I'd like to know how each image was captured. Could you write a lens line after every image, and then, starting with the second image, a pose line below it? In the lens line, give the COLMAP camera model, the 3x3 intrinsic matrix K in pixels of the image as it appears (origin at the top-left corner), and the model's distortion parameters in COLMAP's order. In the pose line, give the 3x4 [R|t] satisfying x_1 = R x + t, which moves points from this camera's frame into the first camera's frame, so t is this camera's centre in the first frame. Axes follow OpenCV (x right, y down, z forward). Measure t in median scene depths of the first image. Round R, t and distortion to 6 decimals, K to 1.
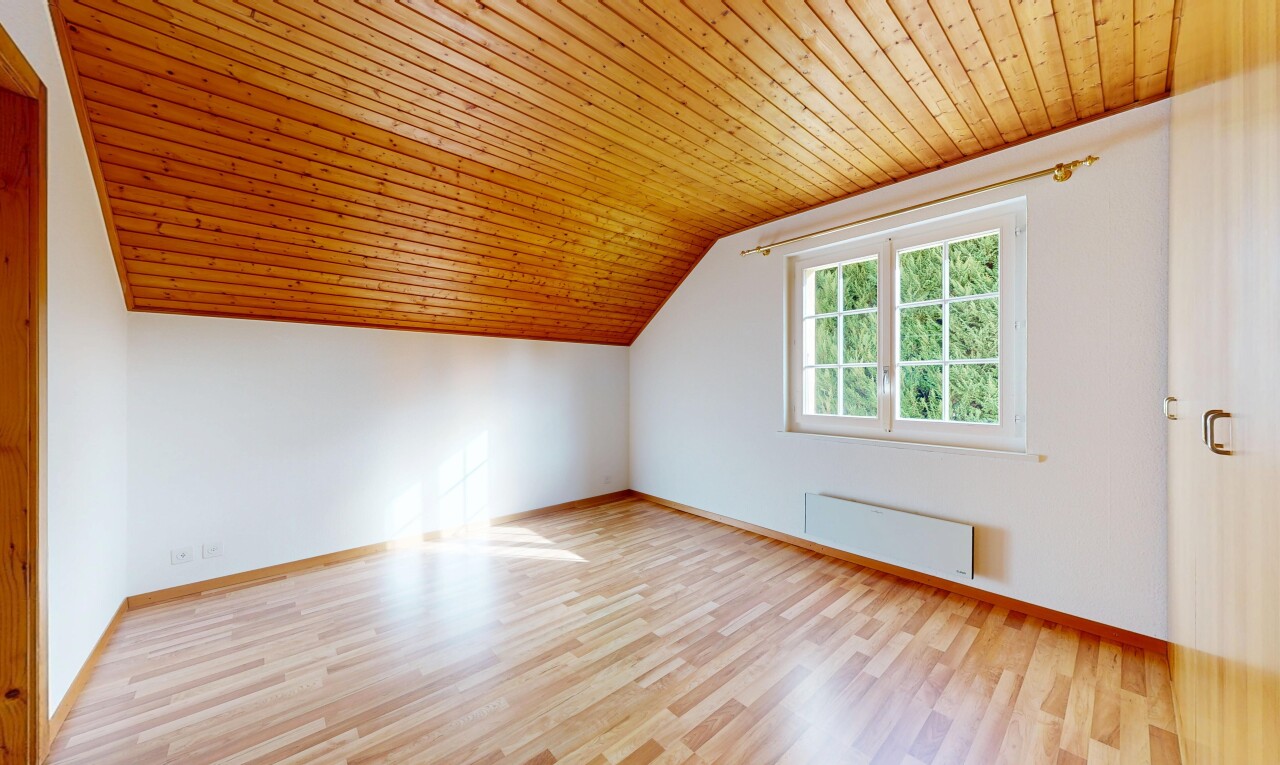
lens RADIAL K [[431.6, 0, 638.8], [0, 431.6, 384.8], [0, 0, 1]] dist [0.001051, -0.000011]
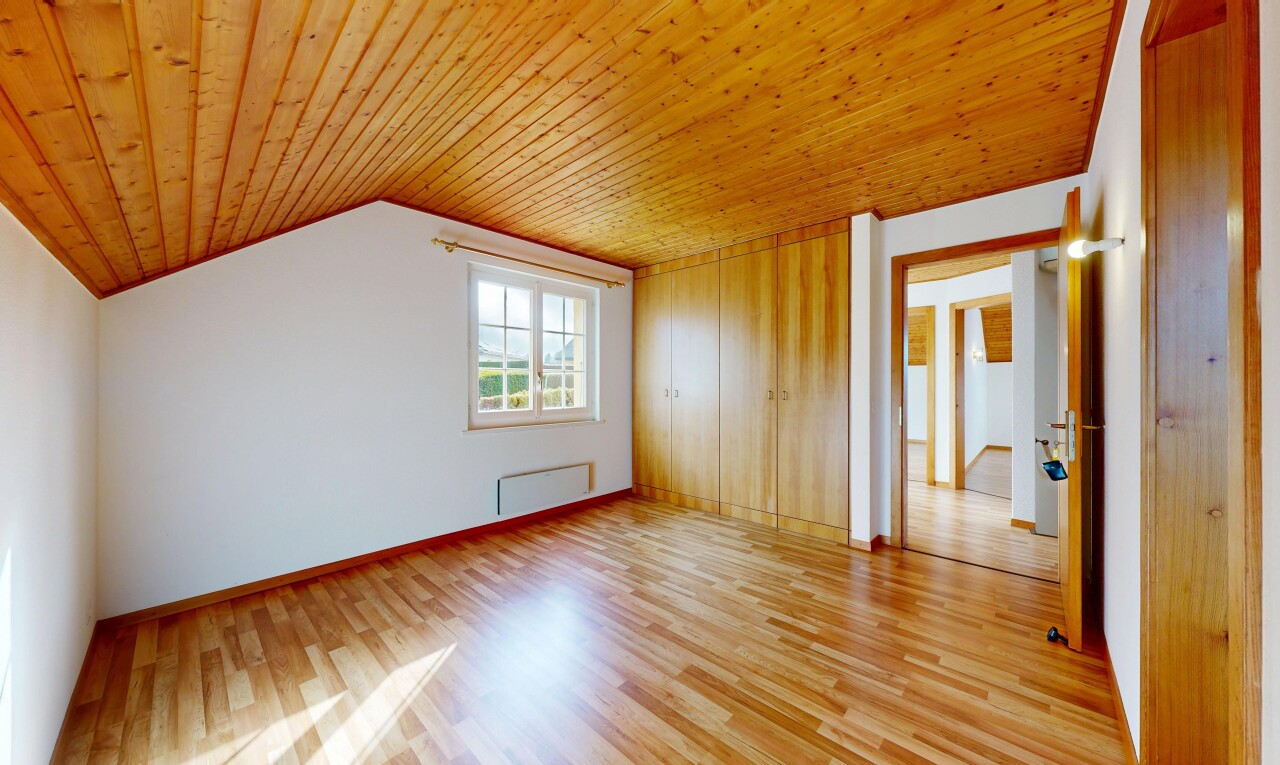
lens RADIAL K [[431.6, 0, 641.0], [0, 431.6, 382.7], [0, 0, 1]] dist [0.001051, -0.000011]
pose [[-0.093909, 0.002801, 0.995577, -0.896230], [0.001515, 0.999995, -0.002671, -0.004065], [-0.995580, 0.001257, -0.093913, 0.832985]]
